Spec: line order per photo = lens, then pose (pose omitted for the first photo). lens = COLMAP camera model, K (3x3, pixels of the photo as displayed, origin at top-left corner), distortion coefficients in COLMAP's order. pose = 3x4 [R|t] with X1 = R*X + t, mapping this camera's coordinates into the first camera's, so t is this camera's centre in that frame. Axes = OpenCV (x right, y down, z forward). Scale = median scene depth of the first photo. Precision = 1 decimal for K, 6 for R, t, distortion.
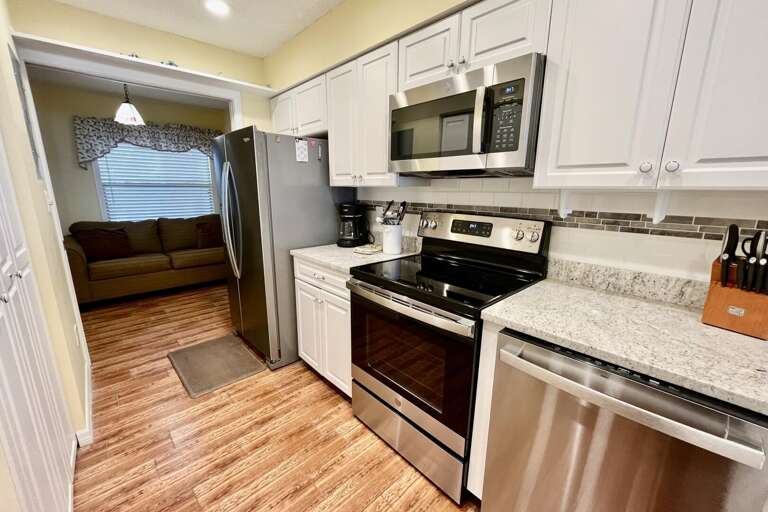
lens RADIAL K [[310.1, 0, 381.9], [0, 310.1, 255.9], [0, 0, 1]] dist [0.004481, 0.000131]
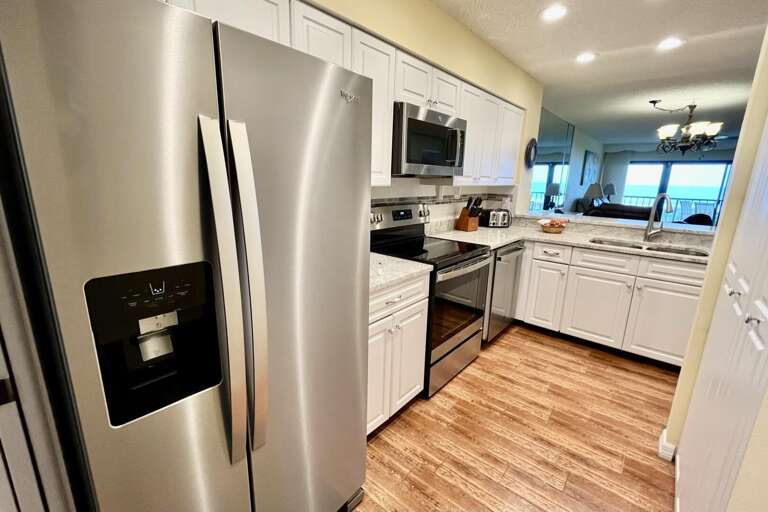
lens RADIAL K [[329.9, 0, 381.9], [0, 329.9, 256.7], [0, 0, 1]] dist [-0.001735, -0.000038]
pose [[-0.101104, -0.239735, 0.965560, -1.166083], [0.199061, 0.946032, 0.255730, -0.308757], [-0.974758, 0.218061, -0.047925, 1.212276]]
